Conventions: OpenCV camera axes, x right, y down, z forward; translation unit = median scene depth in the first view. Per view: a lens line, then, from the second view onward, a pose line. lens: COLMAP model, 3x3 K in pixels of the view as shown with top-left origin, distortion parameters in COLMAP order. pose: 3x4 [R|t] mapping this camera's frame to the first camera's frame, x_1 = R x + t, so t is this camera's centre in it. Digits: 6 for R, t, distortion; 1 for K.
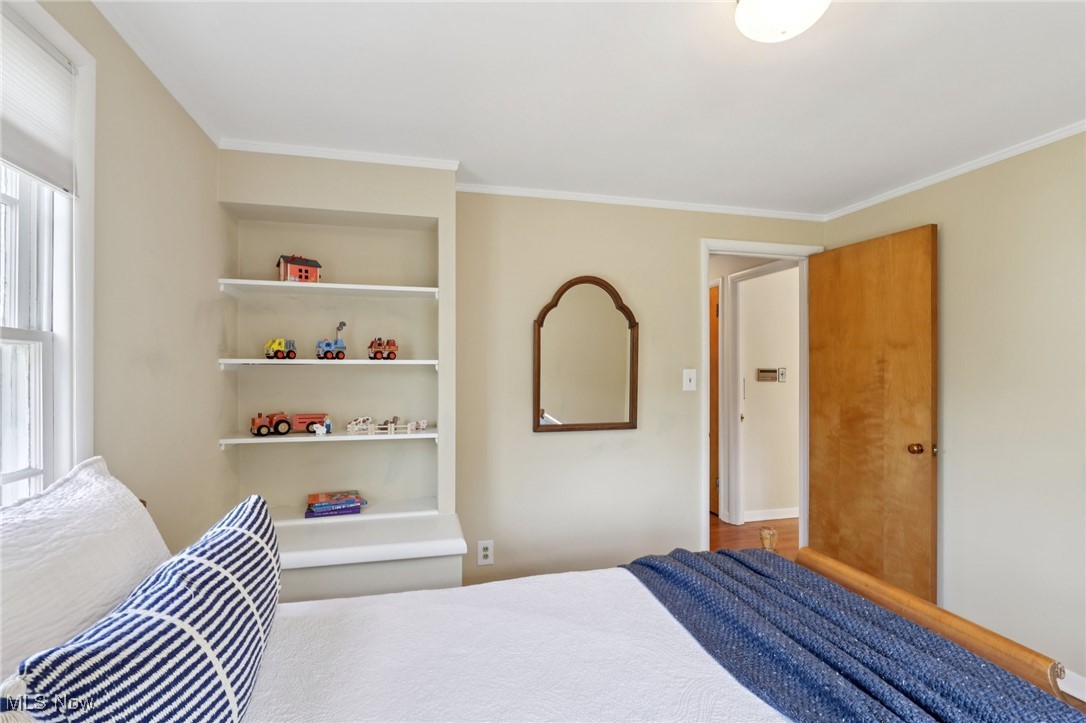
lens RADIAL K [[504.5, 0, 542.9], [0, 504.5, 367.2], [0, 0, 1]] dist [0.001183, 0.001119]
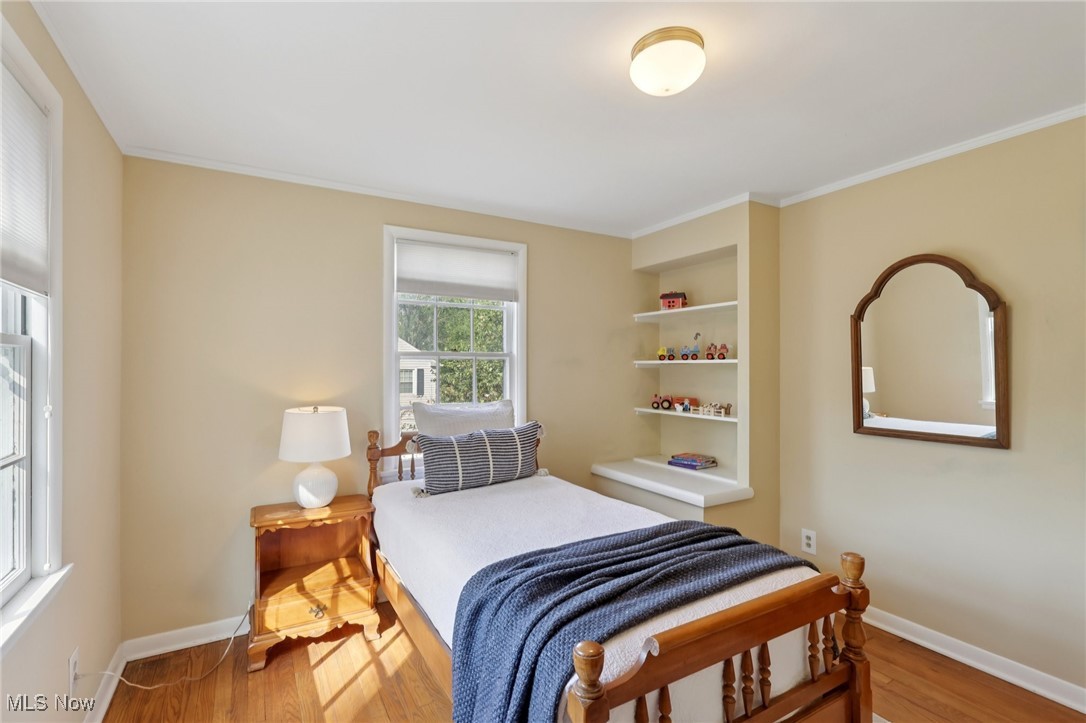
lens RADIAL K [[504.5, 0, 543.7], [0, 504.5, 363.8], [0, 0, 1]] dist [0.001183, 0.001119]
pose [[0.276681, -0.007572, -0.960932, 0.831276], [0.004477, 0.999968, -0.006590, 0.002957], [0.960951, -0.002479, 0.276706, 0.201287]]
